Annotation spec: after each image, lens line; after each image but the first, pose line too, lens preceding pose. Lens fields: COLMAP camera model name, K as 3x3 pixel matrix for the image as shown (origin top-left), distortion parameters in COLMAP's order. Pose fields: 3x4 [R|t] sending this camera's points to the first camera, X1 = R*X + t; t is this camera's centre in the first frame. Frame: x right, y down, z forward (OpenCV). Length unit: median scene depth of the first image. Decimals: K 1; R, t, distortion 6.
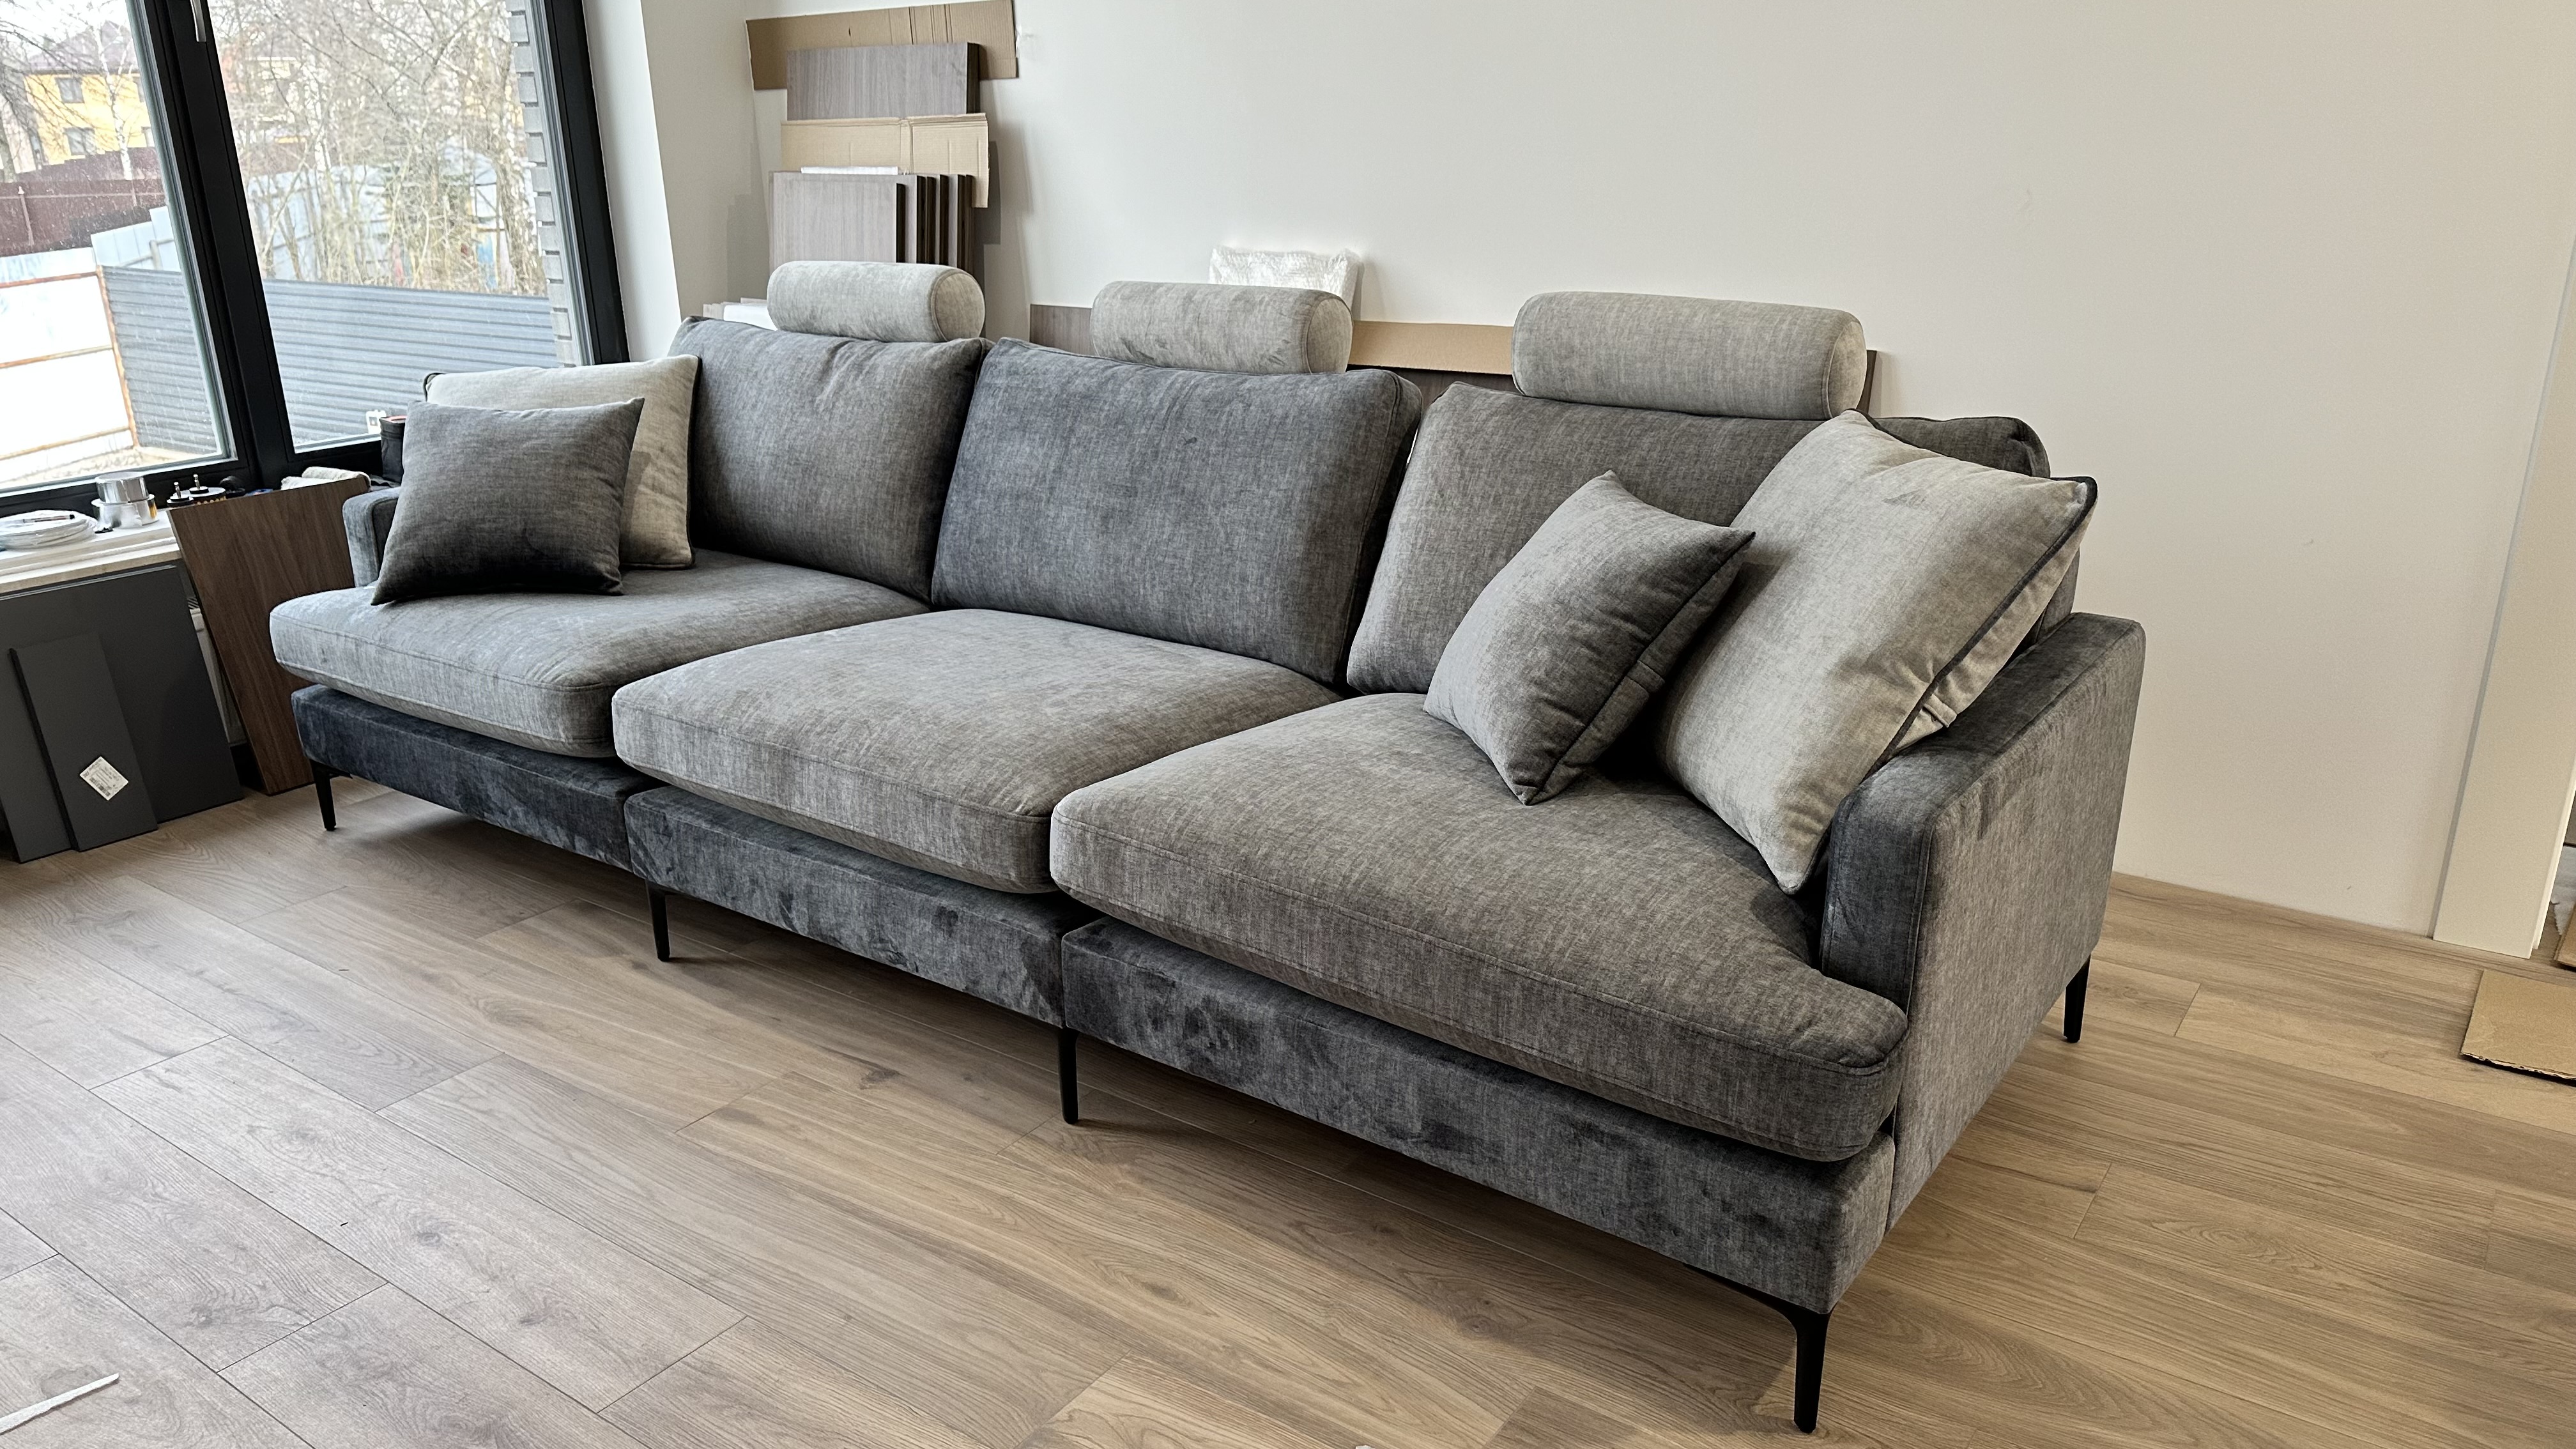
lens RADIAL K [[1746.3, 0, 1259.1], [0, 1746.3, 873.8], [0, 0, 1]] dist [0.123682, -0.167472]
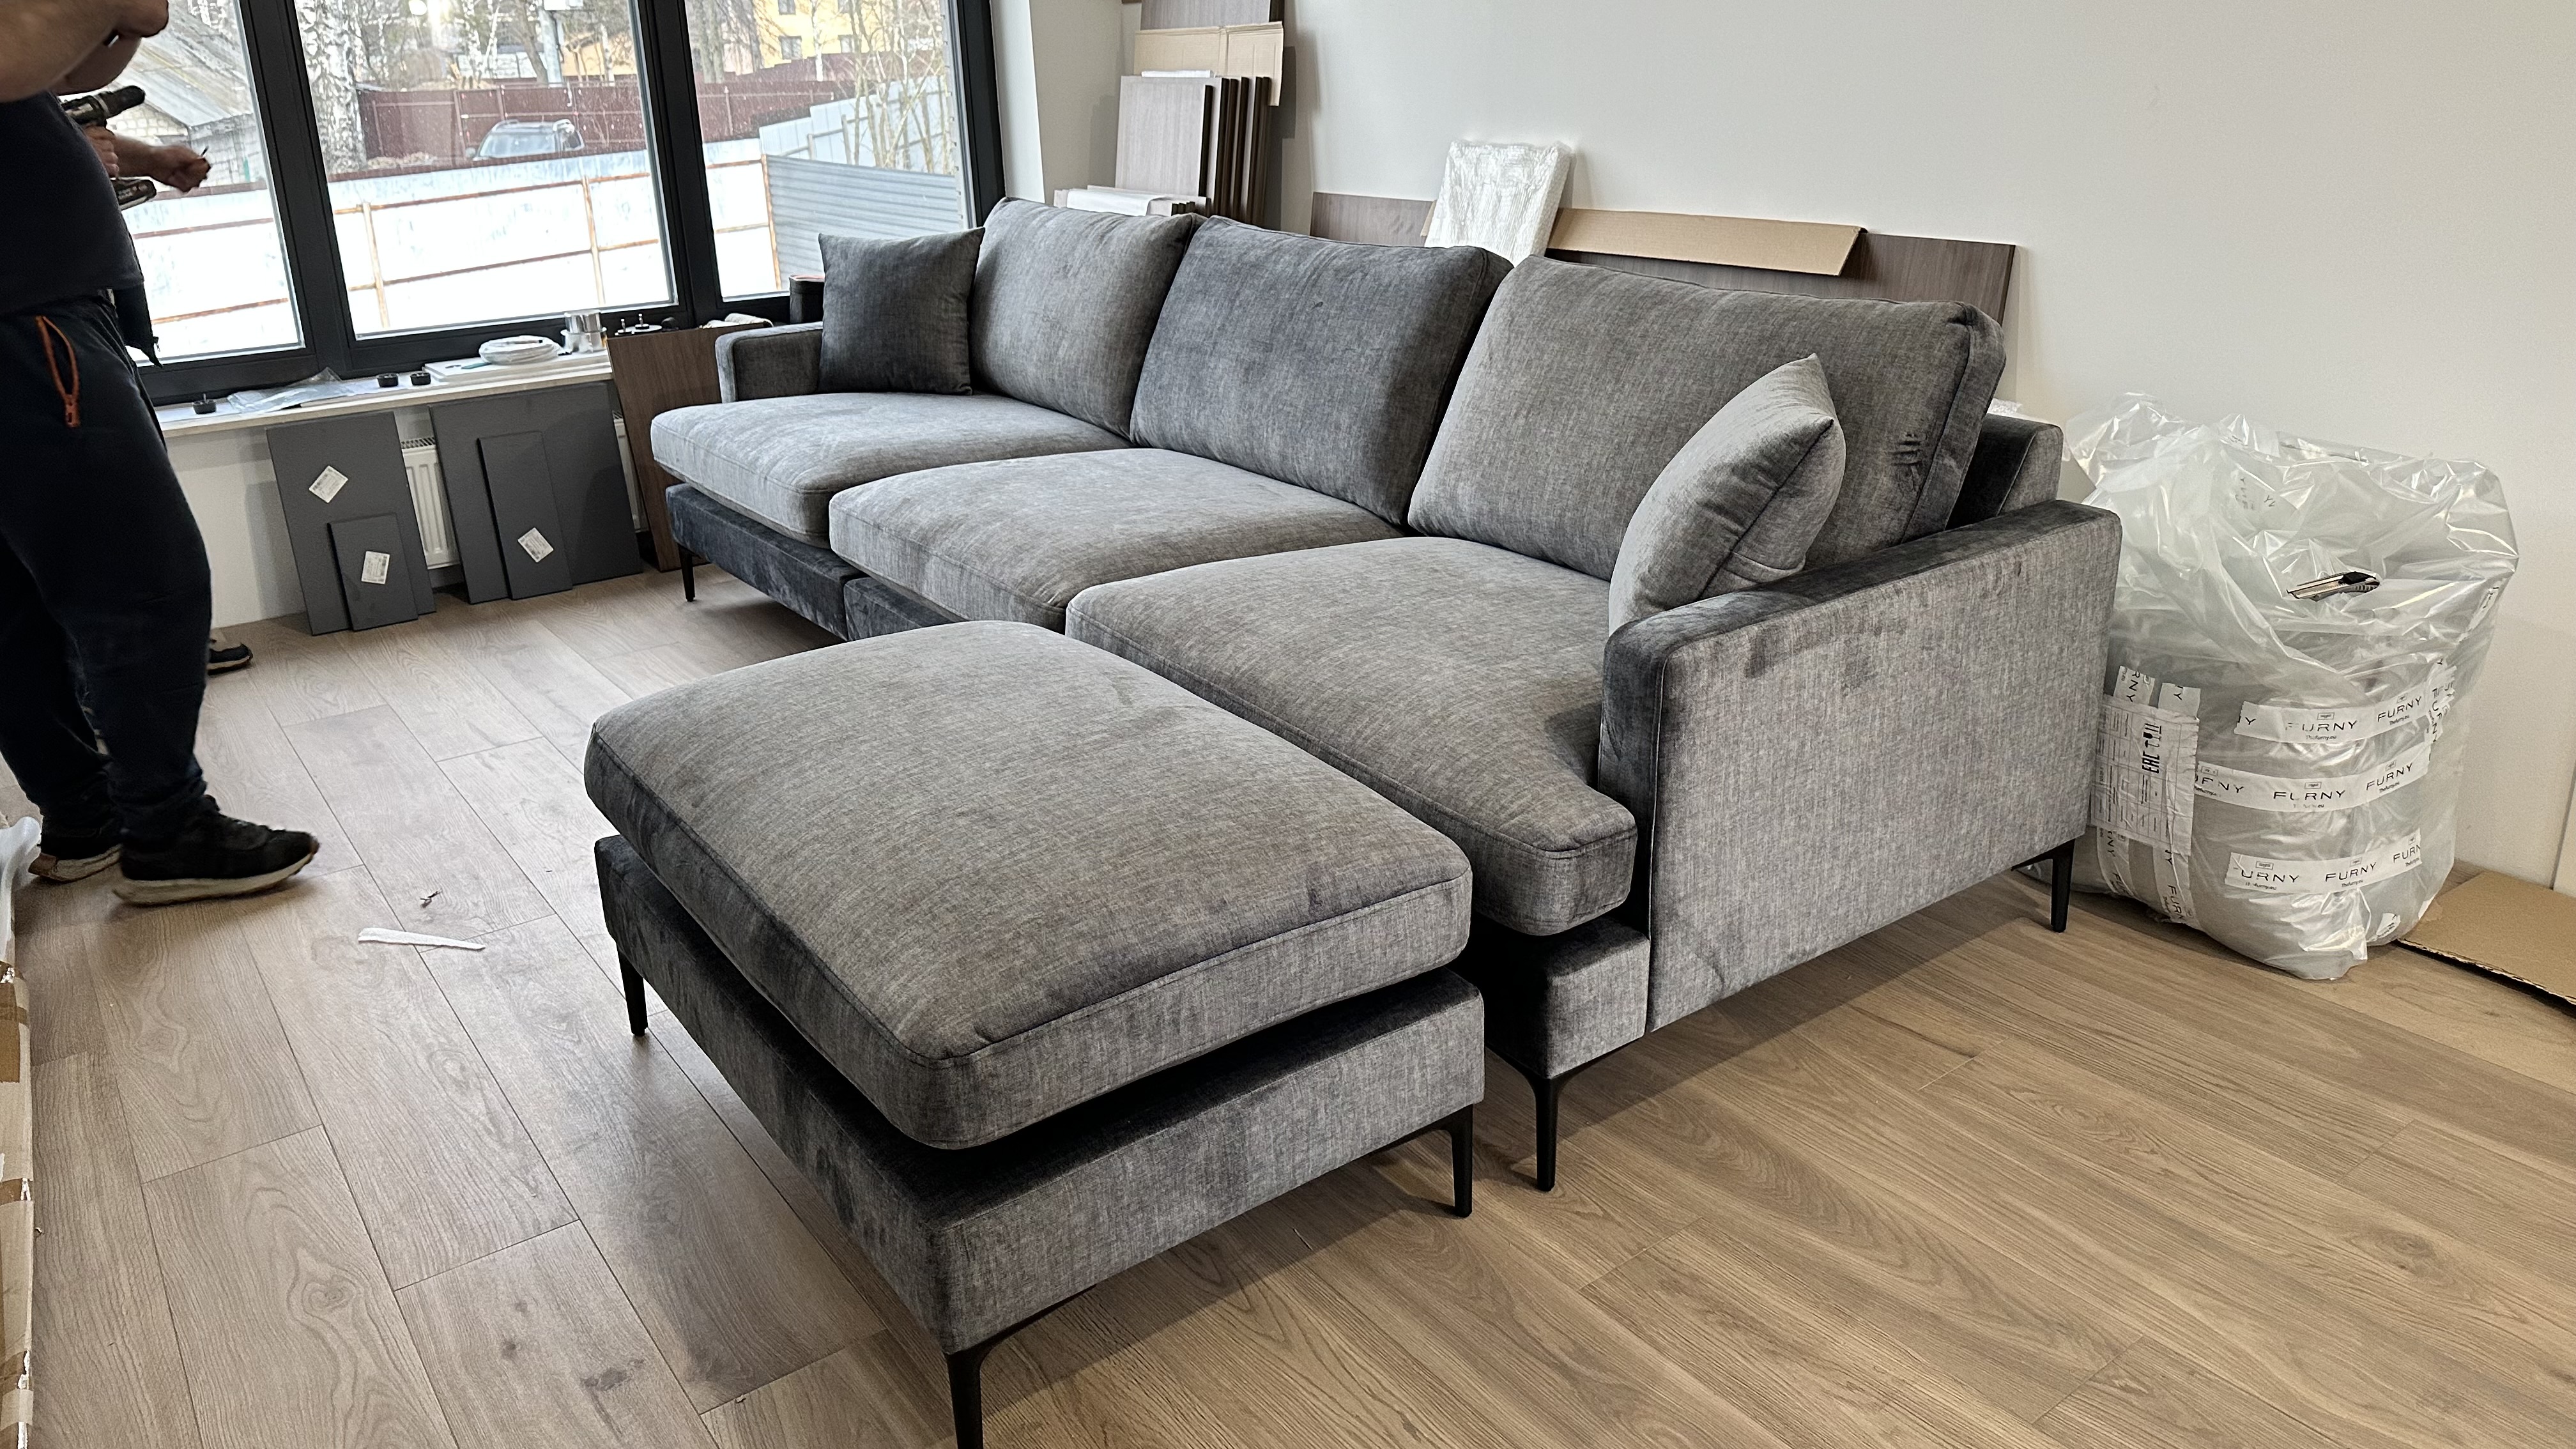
lens RADIAL K [[1780.2, 0, 1288.0], [0, 1780.2, 724.5], [0, 0, 1]] dist [0.004290, -0.001624]
pose [[0.953138, 0.103128, -0.284415, 0.263836], [-0.110650, 0.993804, -0.010464, 0.030681], [0.281574, 0.041444, 0.958644, -0.075867]]
